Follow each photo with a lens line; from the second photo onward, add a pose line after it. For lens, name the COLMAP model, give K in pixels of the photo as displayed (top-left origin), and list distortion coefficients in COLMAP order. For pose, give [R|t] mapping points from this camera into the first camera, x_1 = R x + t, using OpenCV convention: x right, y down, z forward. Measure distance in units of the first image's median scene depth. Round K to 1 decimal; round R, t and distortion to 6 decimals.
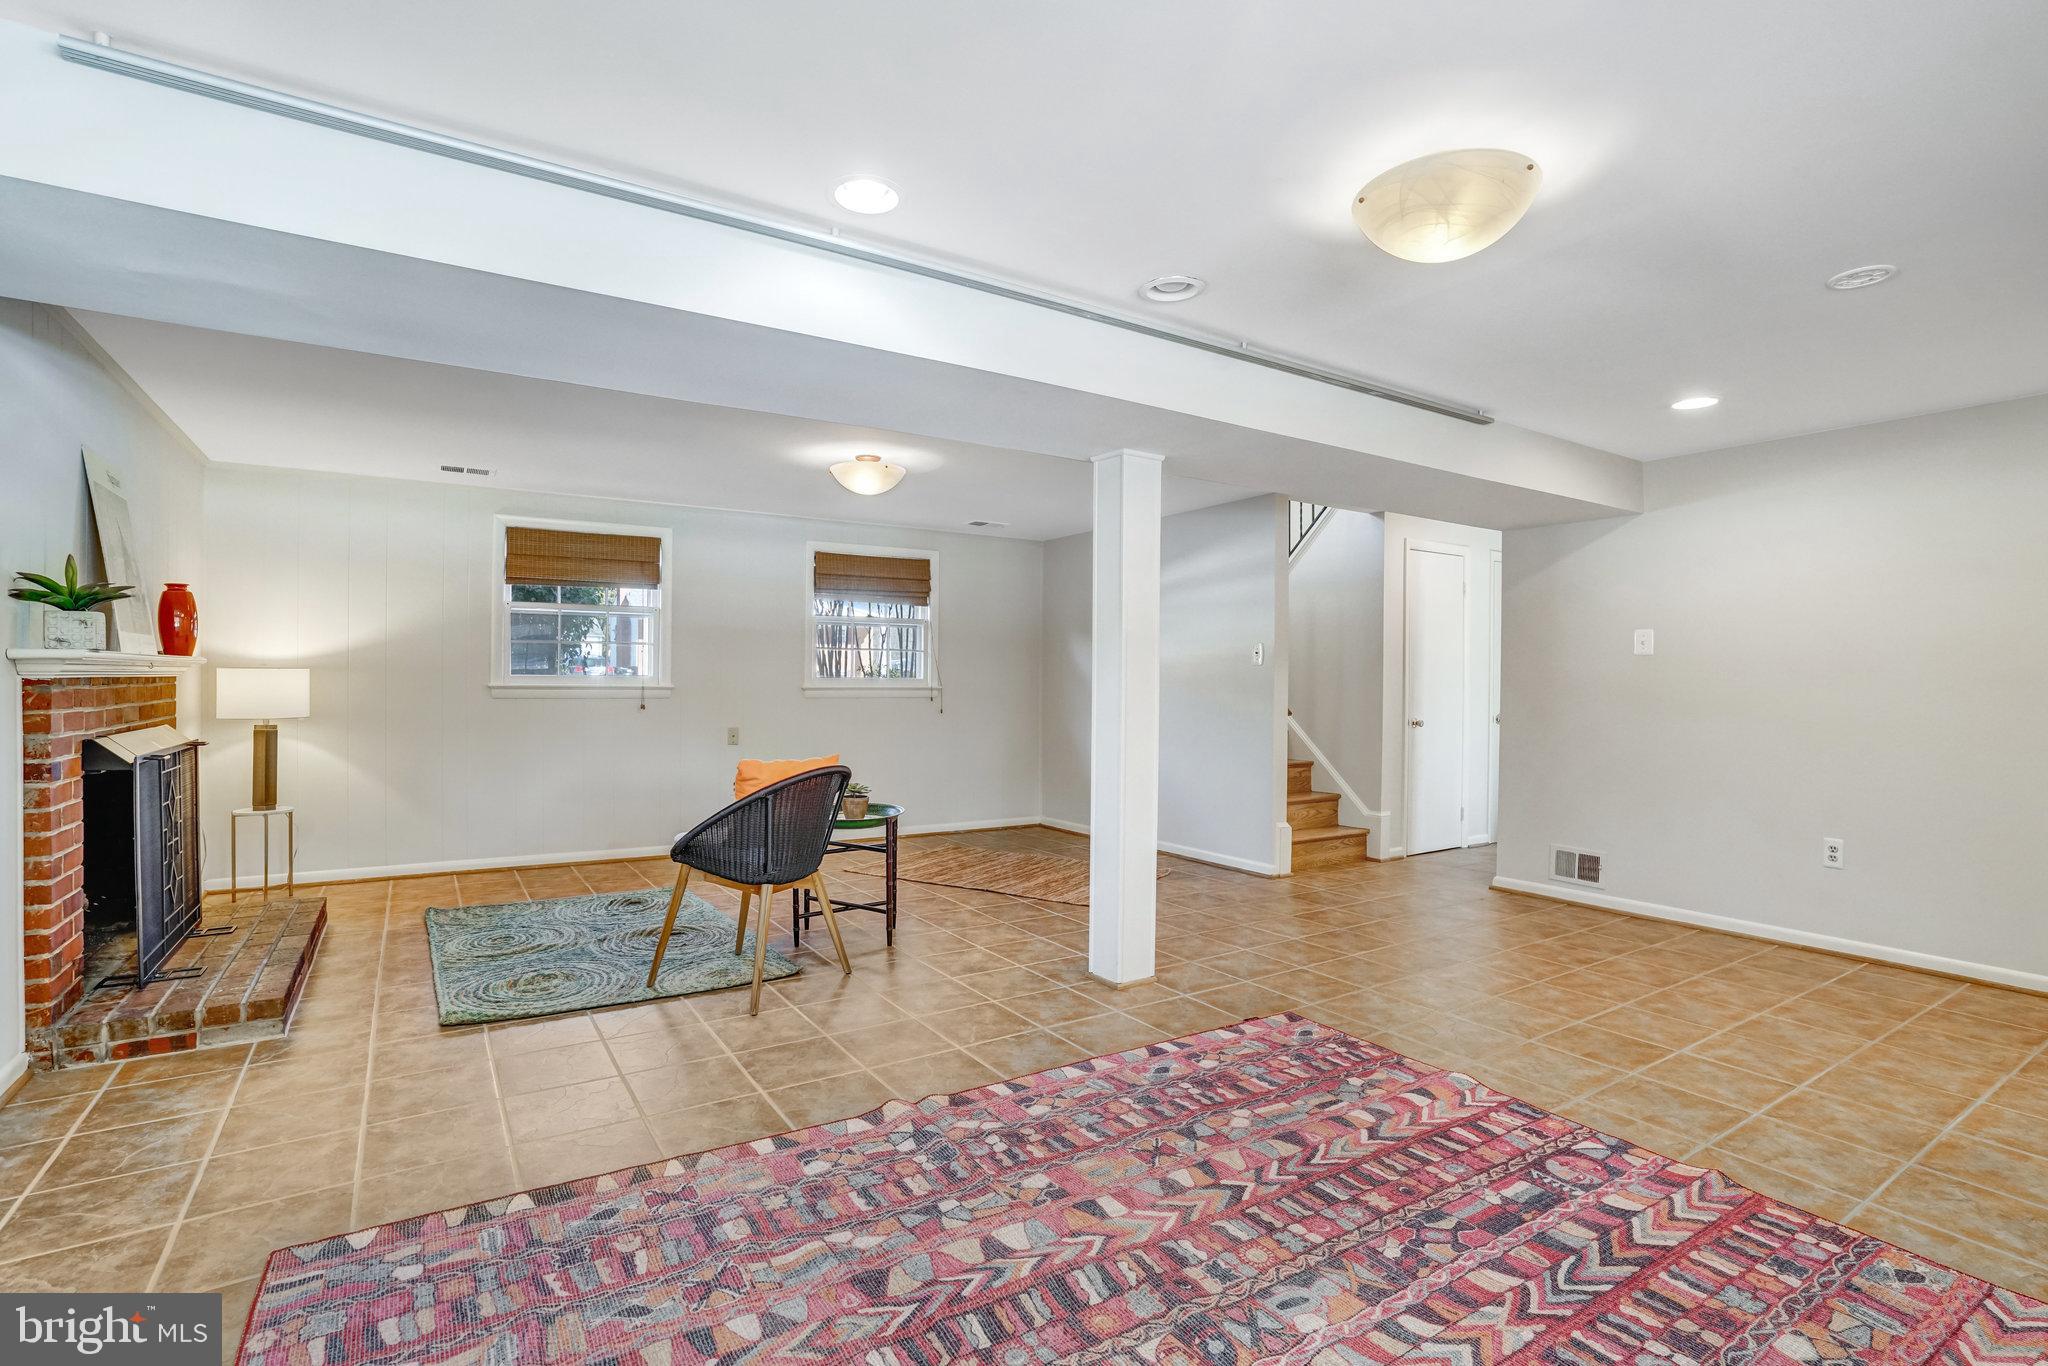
lens RADIAL K [[962.1, 0, 1024.0], [0, 962.1, 683.0], [0, 0, 1]] dist [-0.054352, 0.018085]
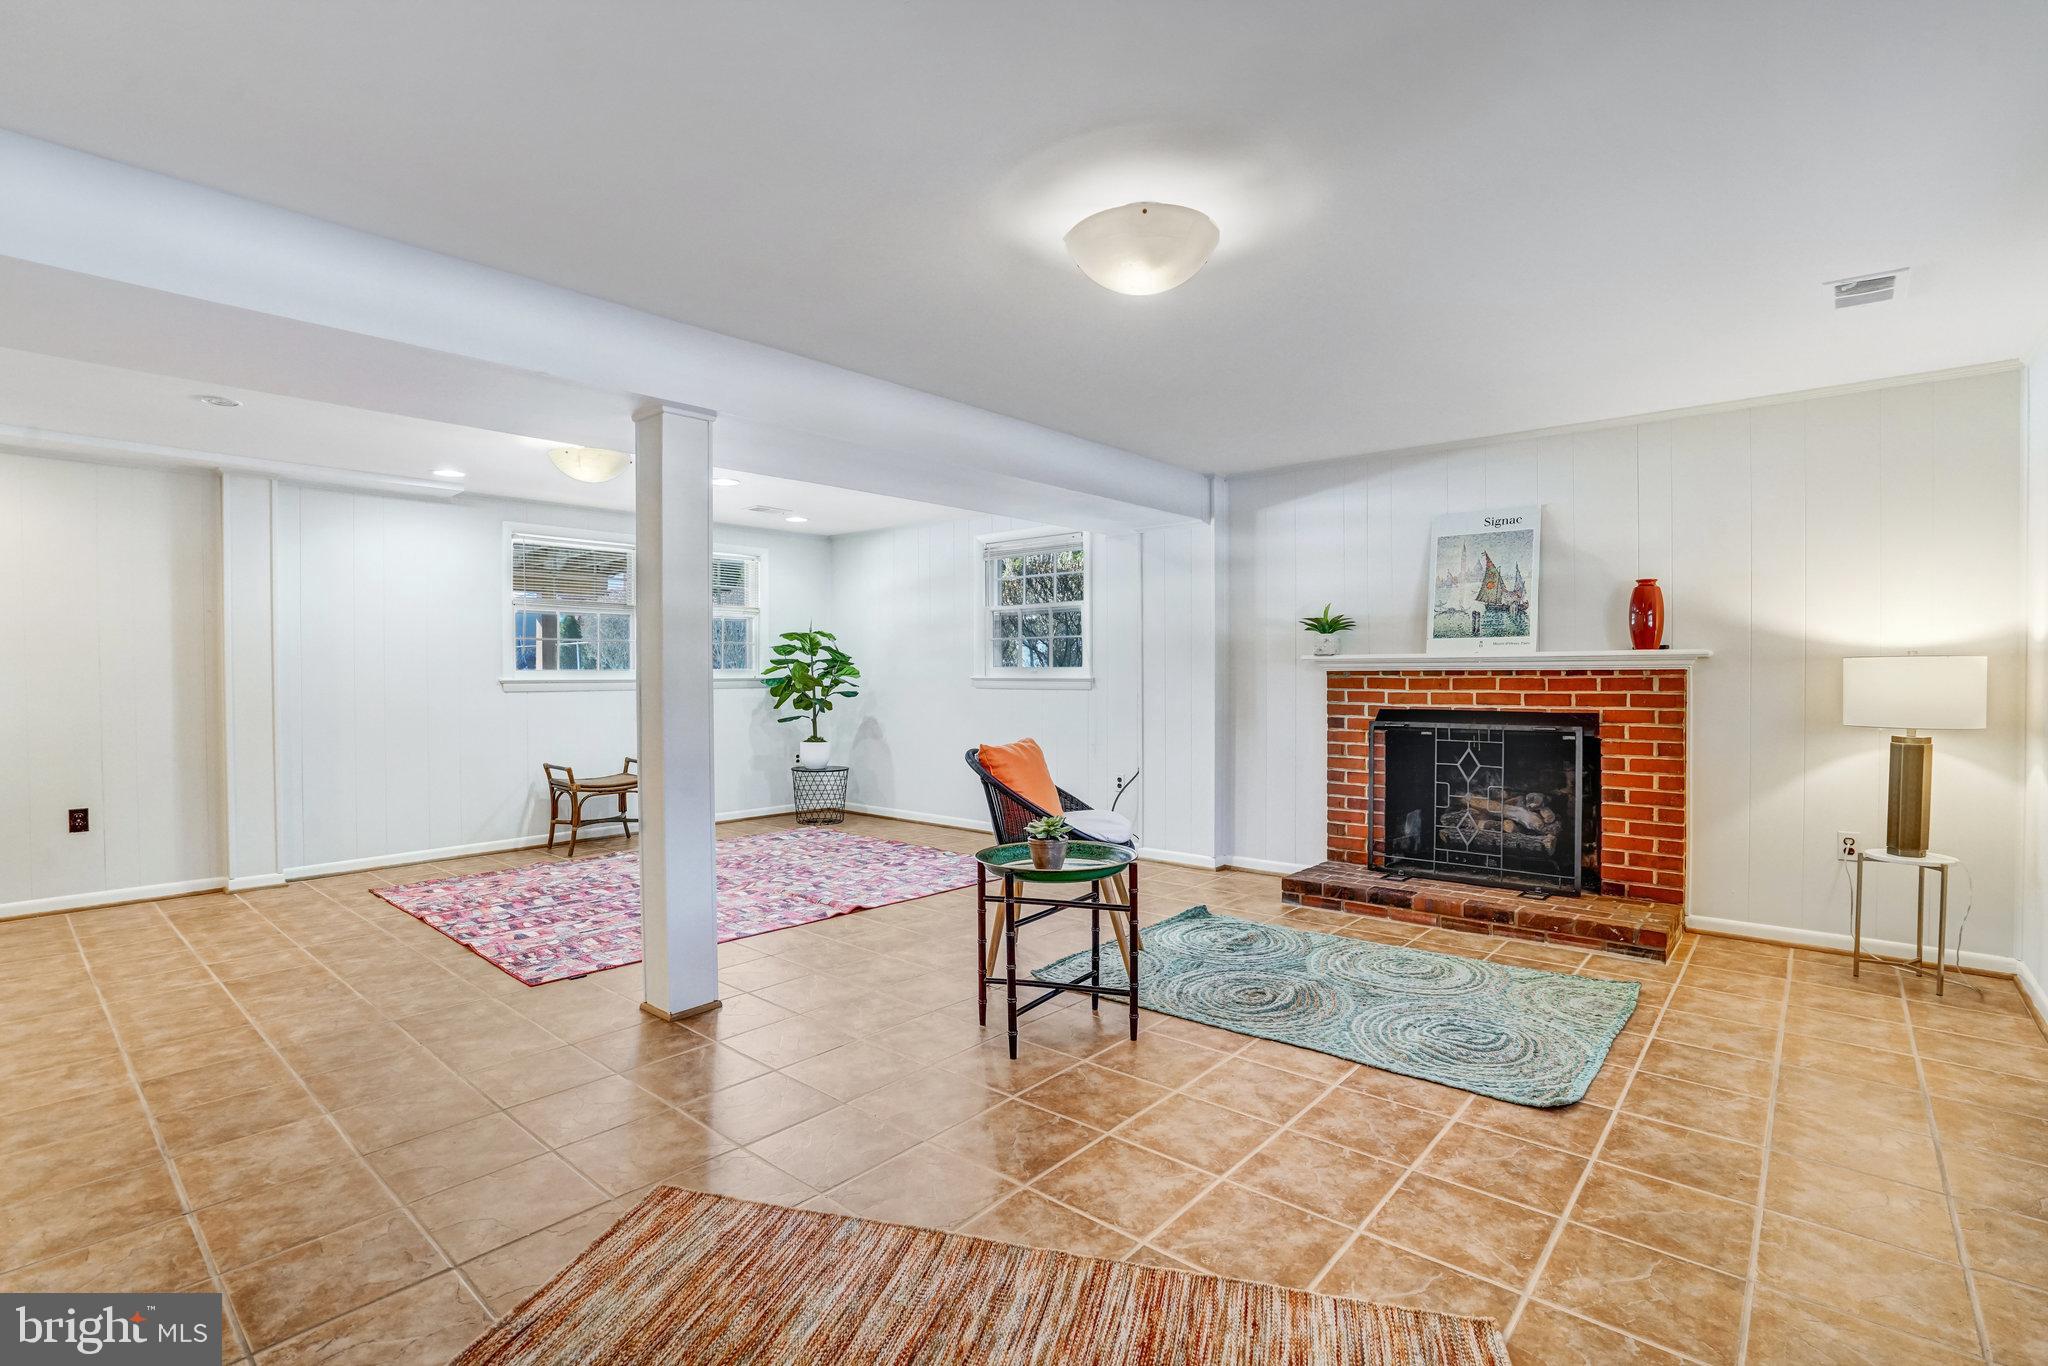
lens RADIAL K [[948.8, 0, 1024.0], [0, 948.8, 683.0], [0, 0, 1]] dist [-0.053674, 0.017108]
pose [[-0.959747, -0.001152, -0.280865, 0.061982], [-0.004190, 0.999939, 0.010214, 0.000334], [0.280836, 0.010980, -0.959693, 2.849751]]
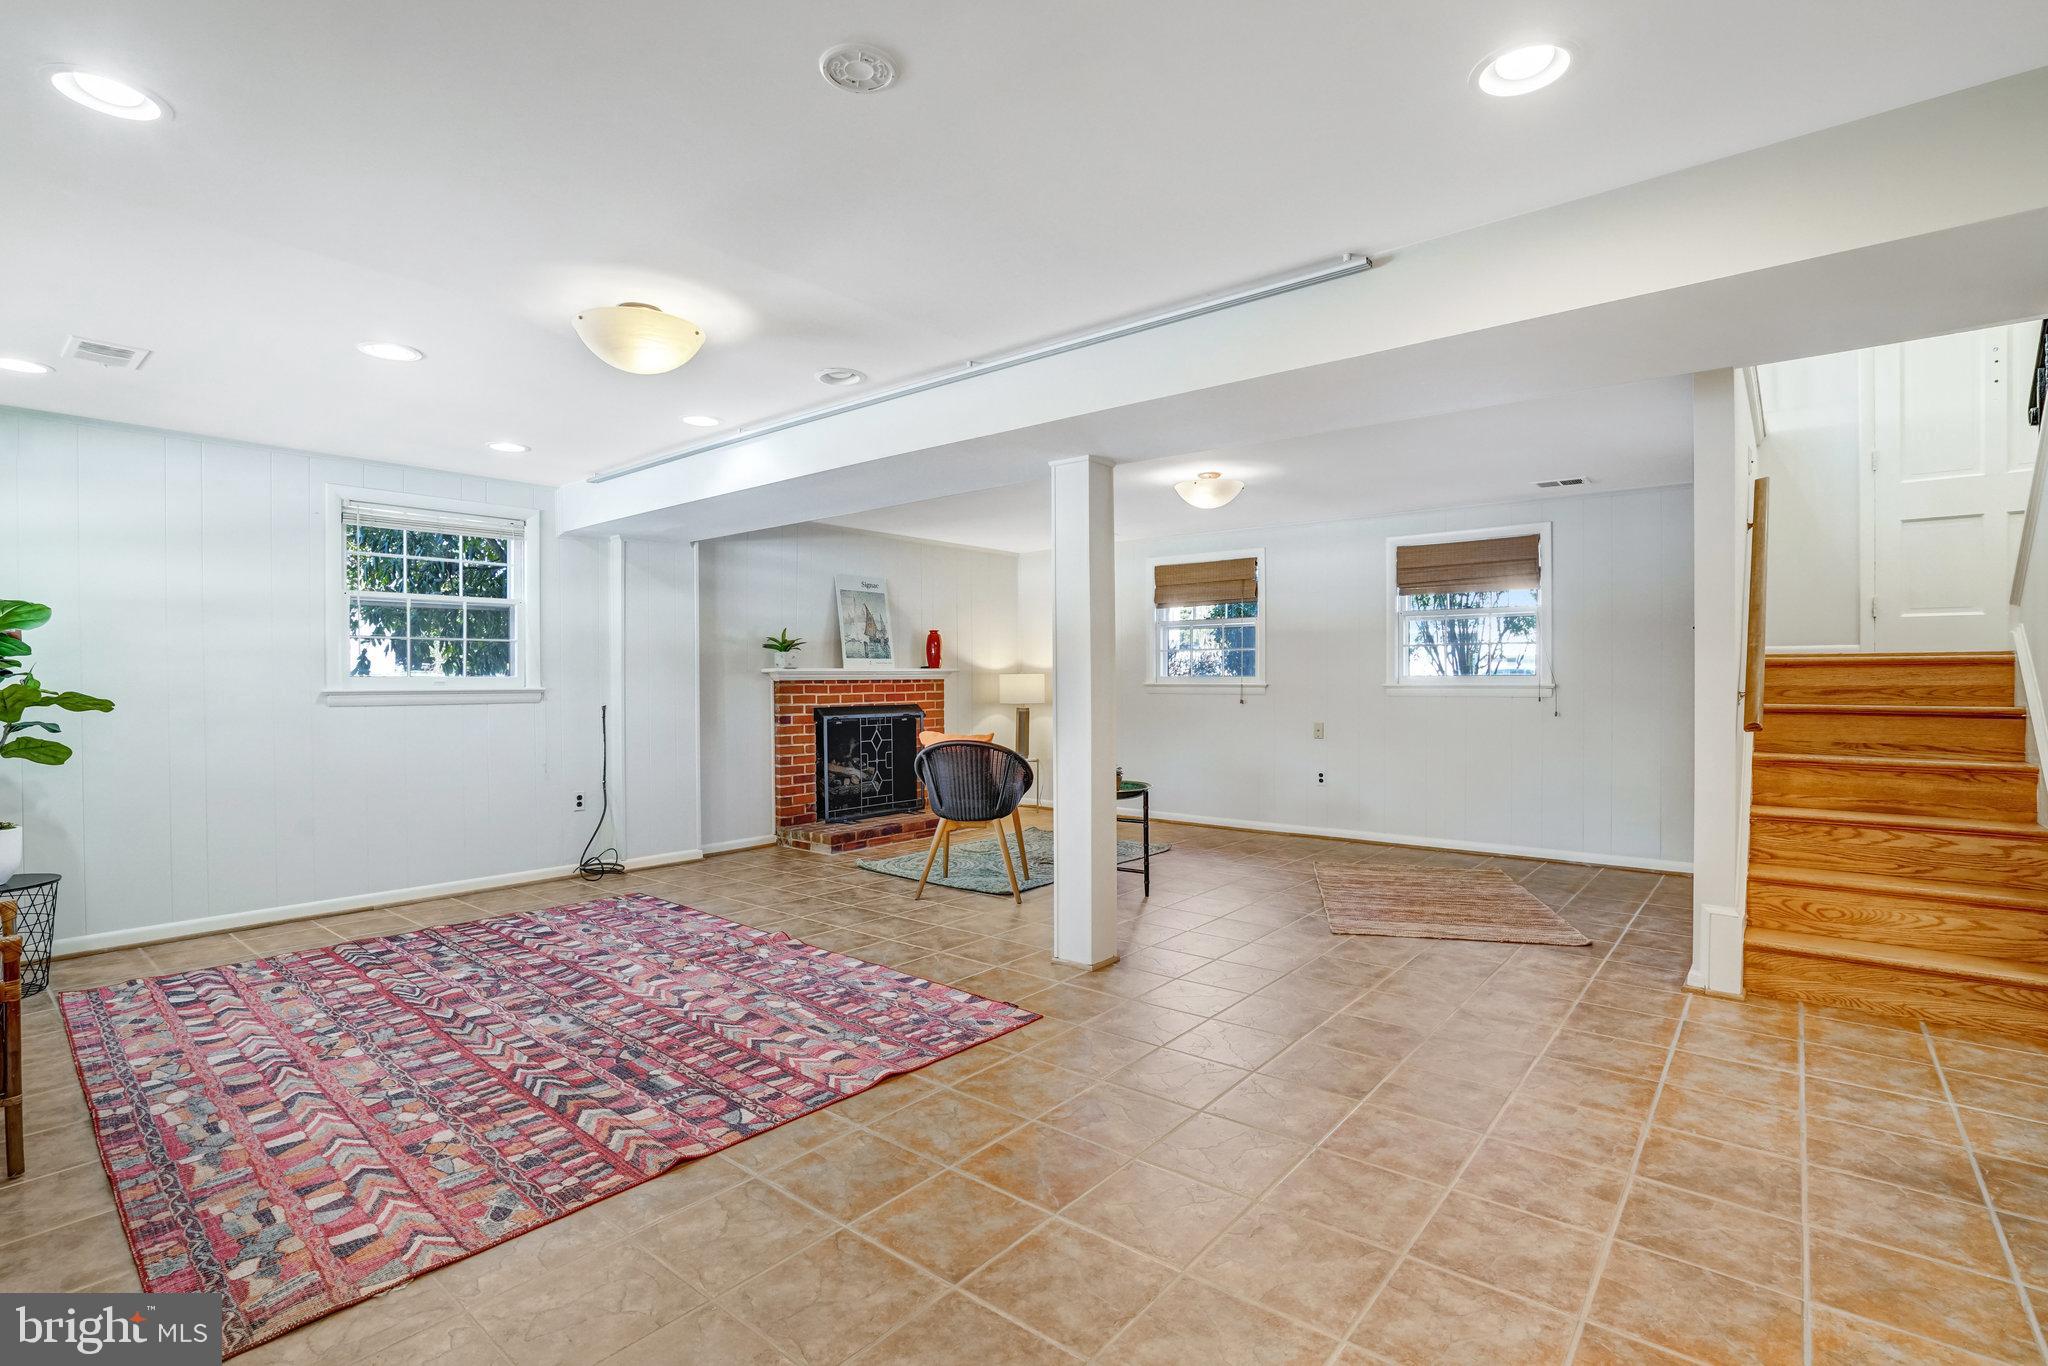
lens RADIAL K [[962.1, 0, 1024.0], [0, 962.1, 683.0], [0, 0, 1]] dist [-0.054352, 0.018085]
pose [[0.300996, -0.002342, -0.953622, 1.617914], [0.003328, 0.999993, -0.001405, 0.005969], [0.953620, -0.002751, 0.301002, 0.918802]]
